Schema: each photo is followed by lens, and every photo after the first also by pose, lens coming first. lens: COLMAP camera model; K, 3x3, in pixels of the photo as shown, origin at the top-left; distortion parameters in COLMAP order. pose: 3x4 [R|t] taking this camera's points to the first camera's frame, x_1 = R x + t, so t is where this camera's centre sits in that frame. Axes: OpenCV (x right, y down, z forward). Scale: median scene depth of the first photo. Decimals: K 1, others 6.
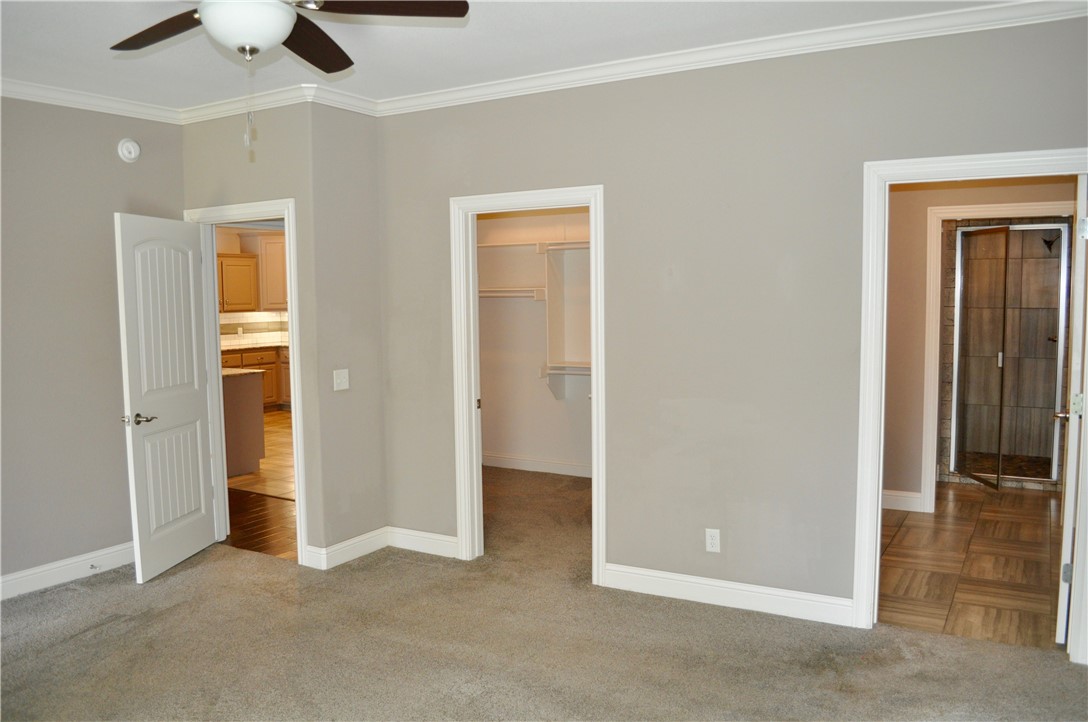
lens RADIAL K [[854.1, 0, 540.5], [0, 854.1, 367.1], [0, 0, 1]] dist [-0.080053, 0.007503]
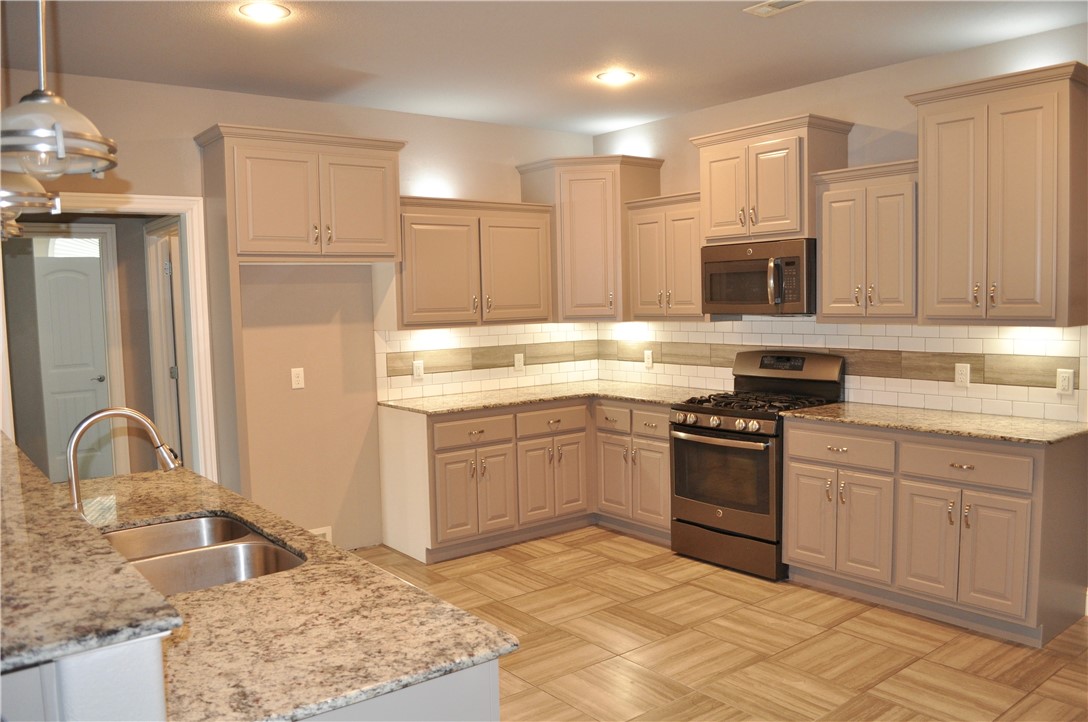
lens RADIAL K [[854.1, 0, 546.5], [0, 854.1, 366.0], [0, 0, 1]] dist [-0.080053, 0.007503]
pose [[0.937193, 0.019080, -0.348288, -0.166276], [-0.022381, 0.999735, -0.005456, -0.037512], [0.348092, 0.012908, 0.937372, 0.539836]]
